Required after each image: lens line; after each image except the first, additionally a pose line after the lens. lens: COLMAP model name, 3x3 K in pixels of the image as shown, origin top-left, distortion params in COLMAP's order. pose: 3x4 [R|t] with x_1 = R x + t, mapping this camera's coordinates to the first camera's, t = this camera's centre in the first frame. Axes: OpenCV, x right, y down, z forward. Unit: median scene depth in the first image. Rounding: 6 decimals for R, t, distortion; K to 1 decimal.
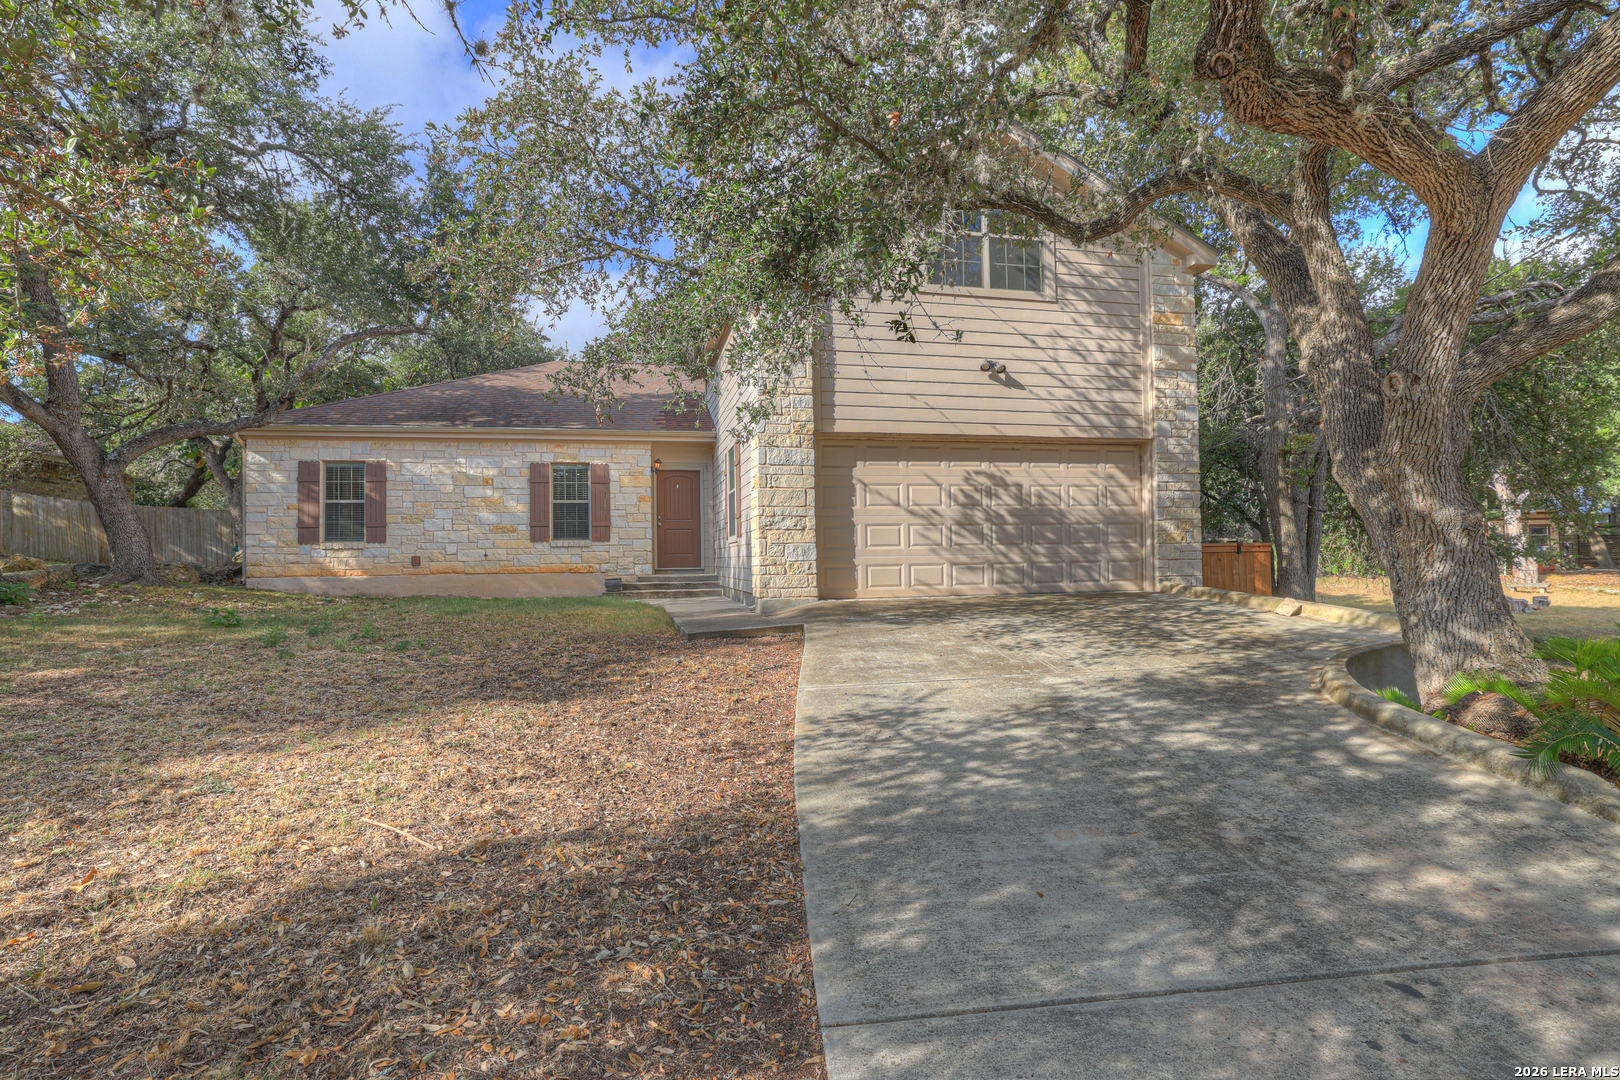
lens RADIAL K [[792.5, 0, 803.1], [0, 792.5, 542.9], [0, 0, 1]] dist [-0.031558, 0.017026]
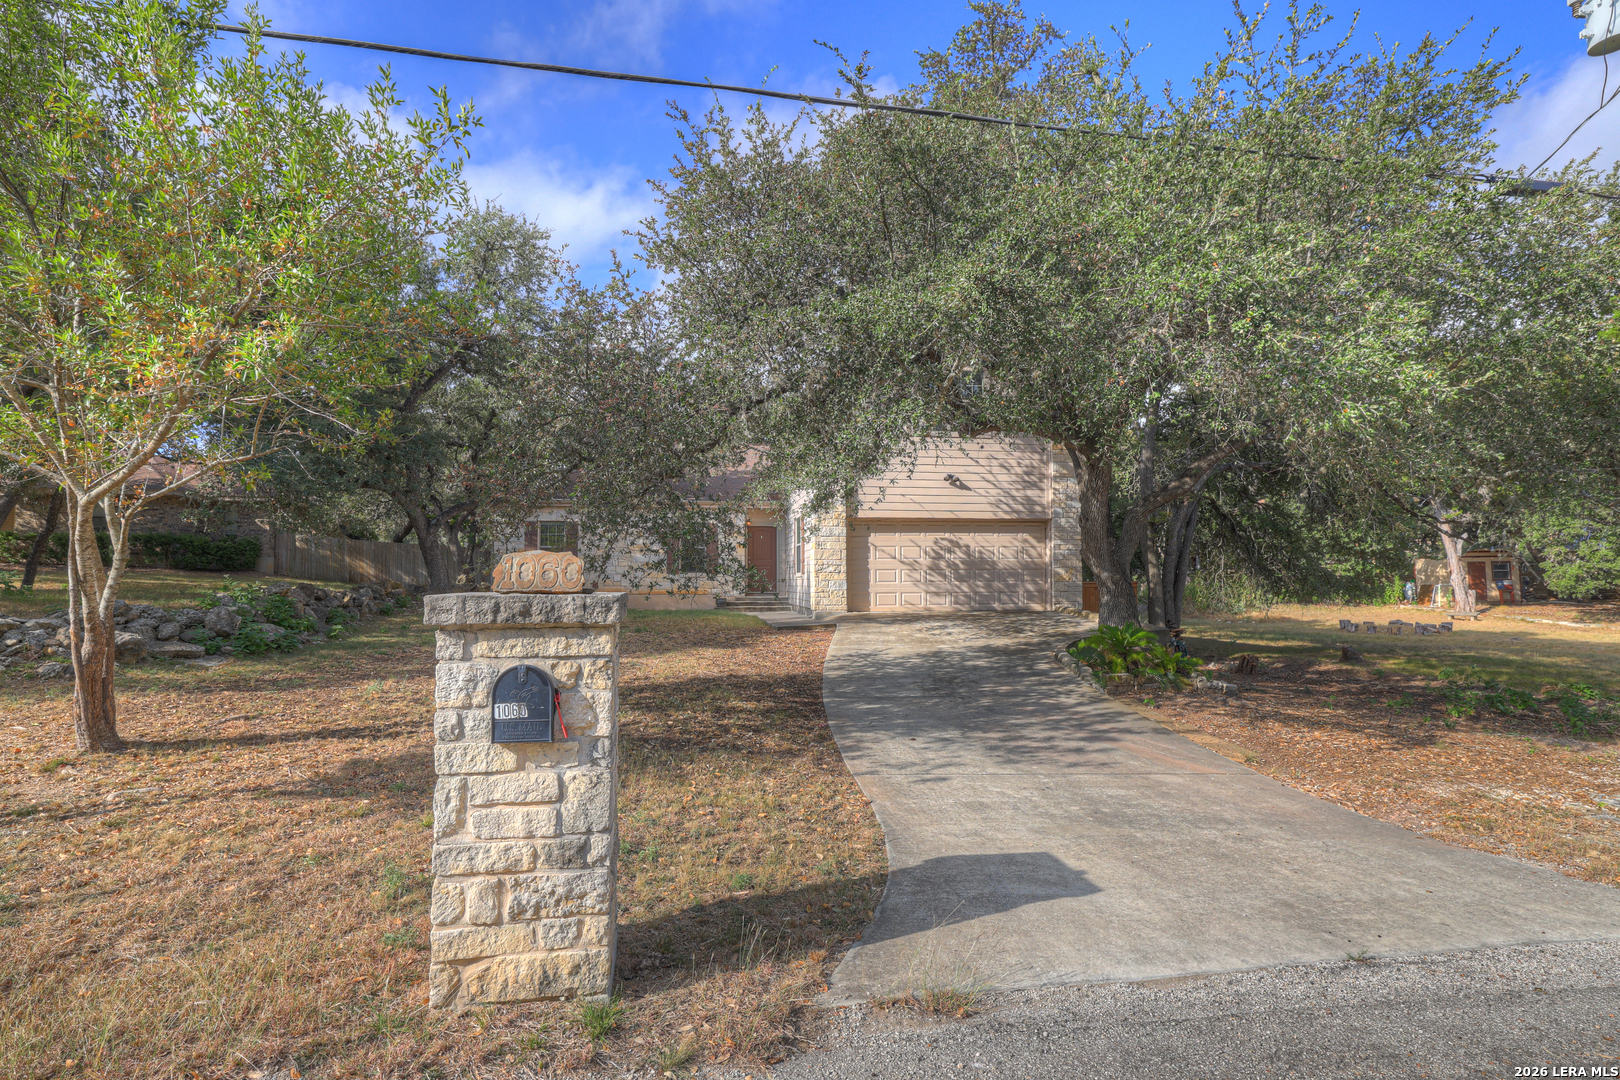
lens RADIAL K [[792.5, 0, 812.7], [0, 792.5, 545.1], [0, 0, 1]] dist [-0.031558, 0.017026]
pose [[0.997888, 0.008144, -0.064446, 0.048770], [-0.009699, 0.999668, -0.023854, -0.030878], [0.064231, 0.024429, 0.997636, -0.698692]]
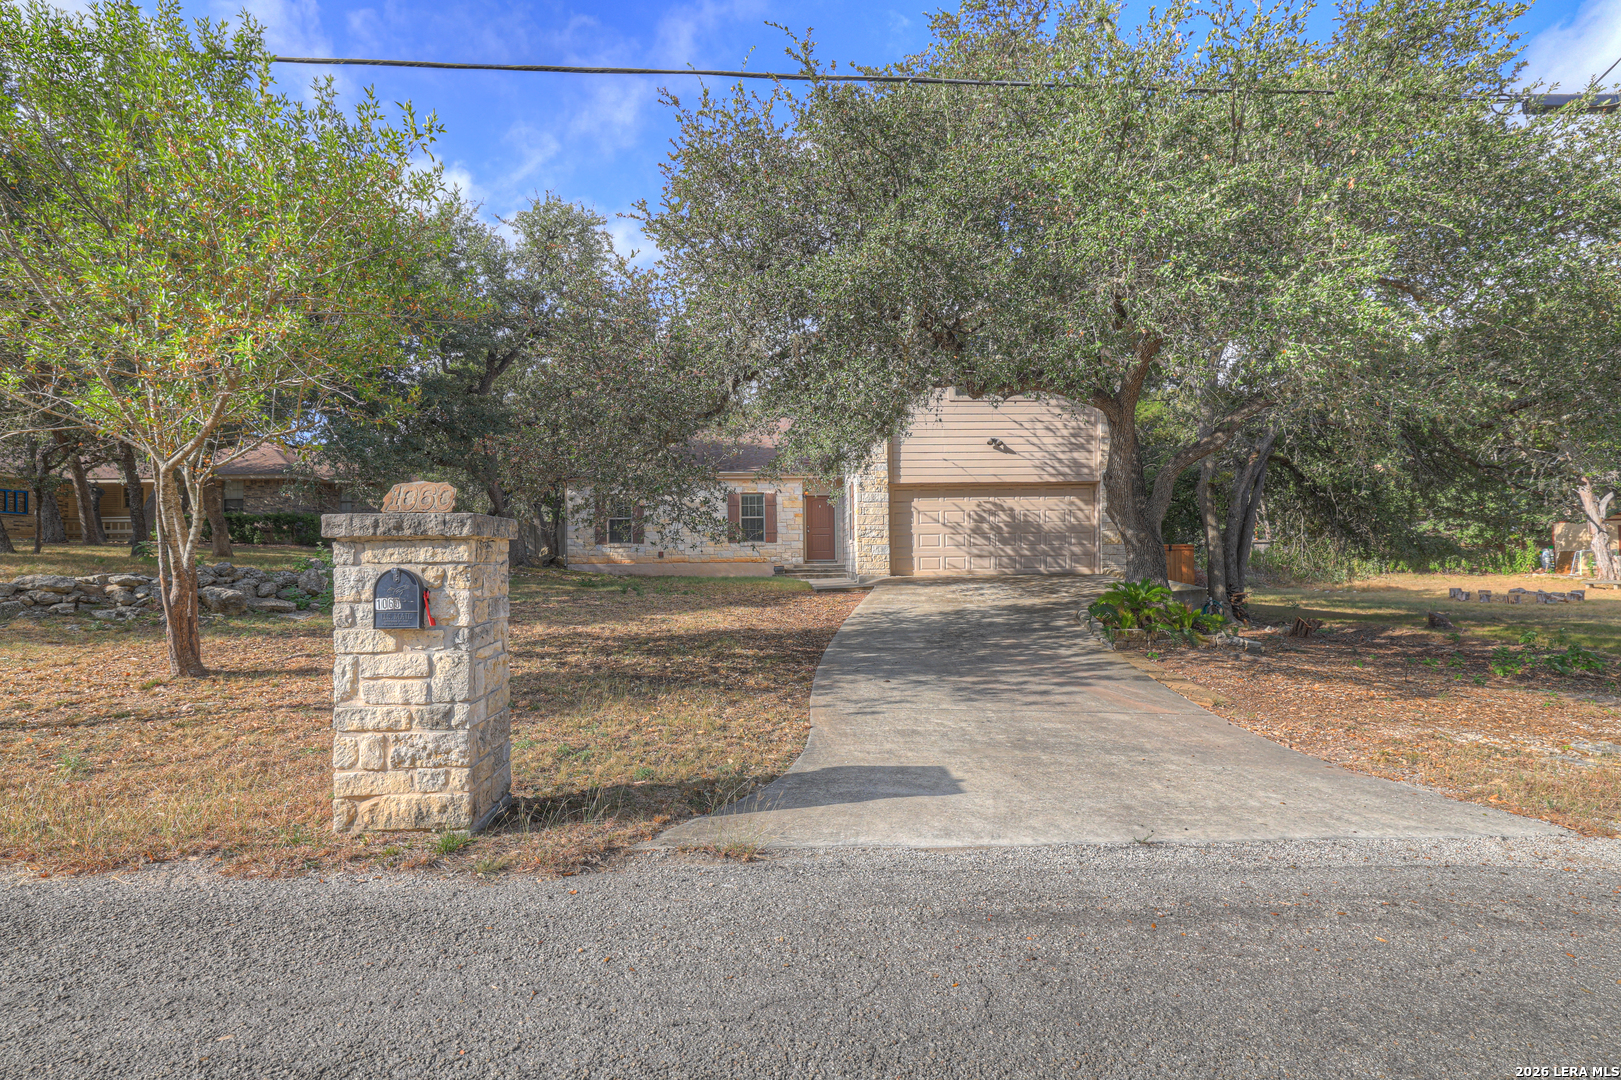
lens RADIAL K [[793.0, 0, 809.9], [0, 793.0, 546.5], [0, 0, 1]] dist [-0.031558, 0.017026]
pose [[0.981940, -0.000201, -0.189191, 0.162511], [0.001813, 0.999964, 0.008346, -0.009517], [0.189182, -0.008538, 0.981905, -0.733410]]
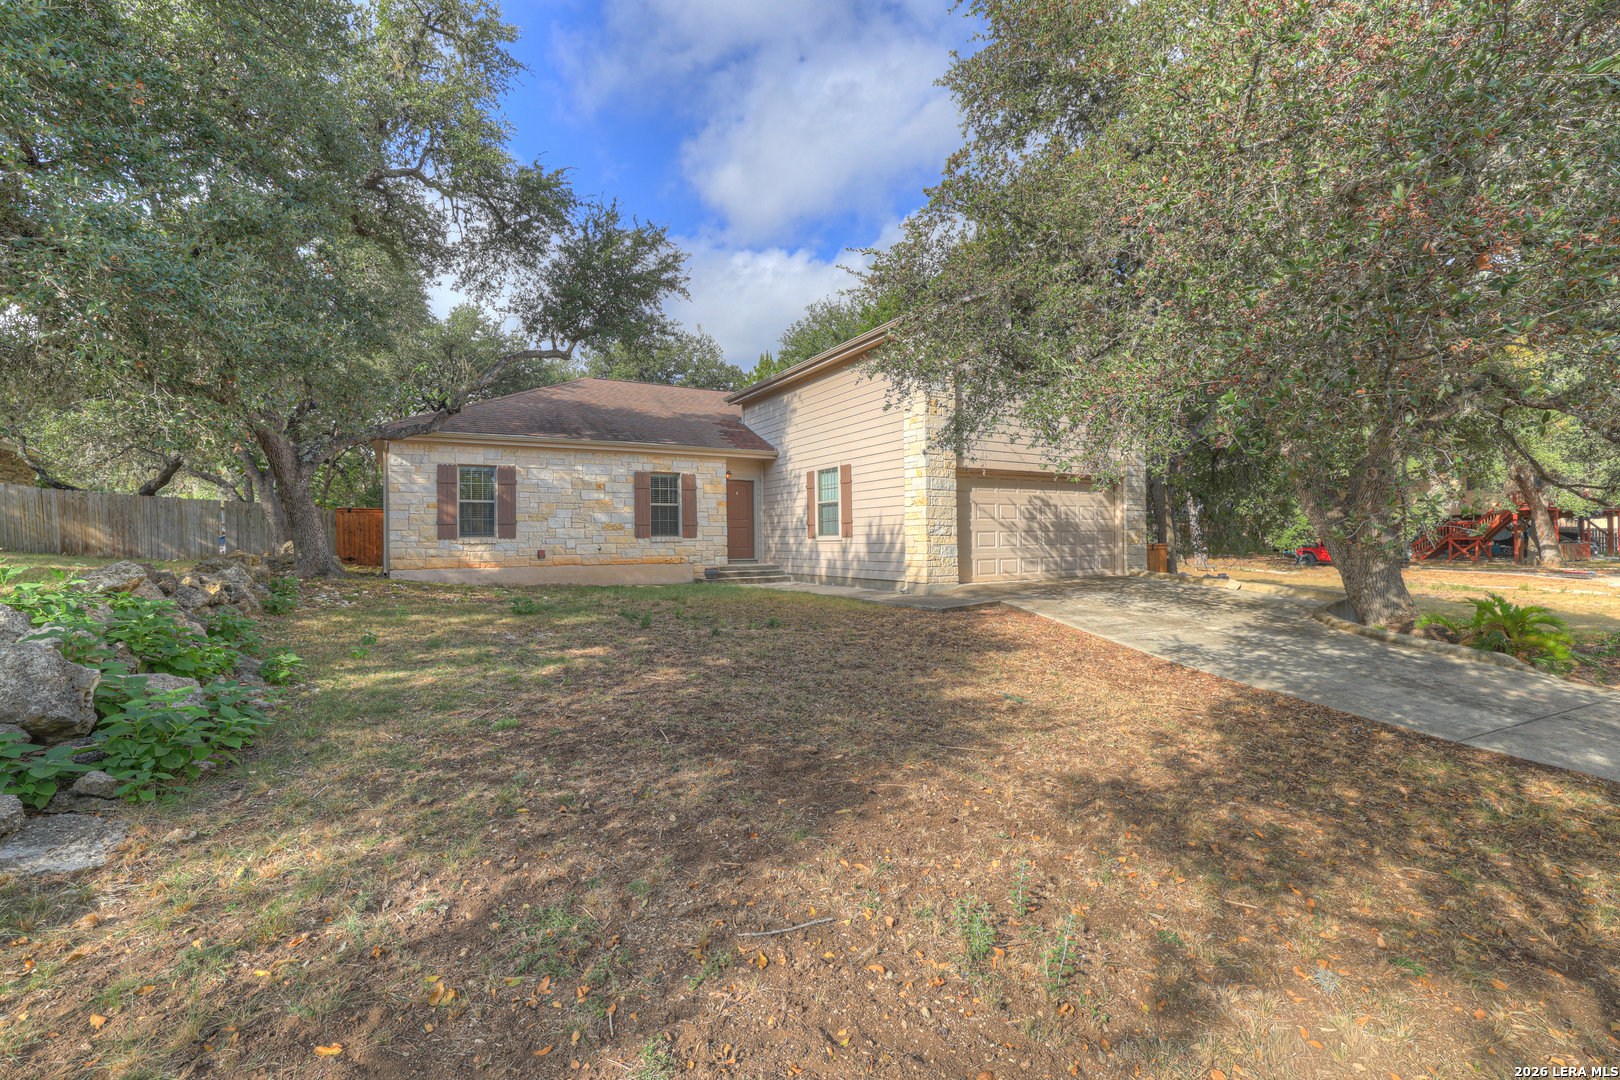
lens RADIAL K [[699.0, 0, 806.6], [0, 699.0, 540.6], [0, 0, 1]] dist [-0.039482, 0.012043]
pose [[0.953837, 0.005990, 0.300264, -0.559226], [-0.010872, 0.999834, 0.014591, -0.021029], [-0.300127, -0.017182, 0.953745, -0.113357]]
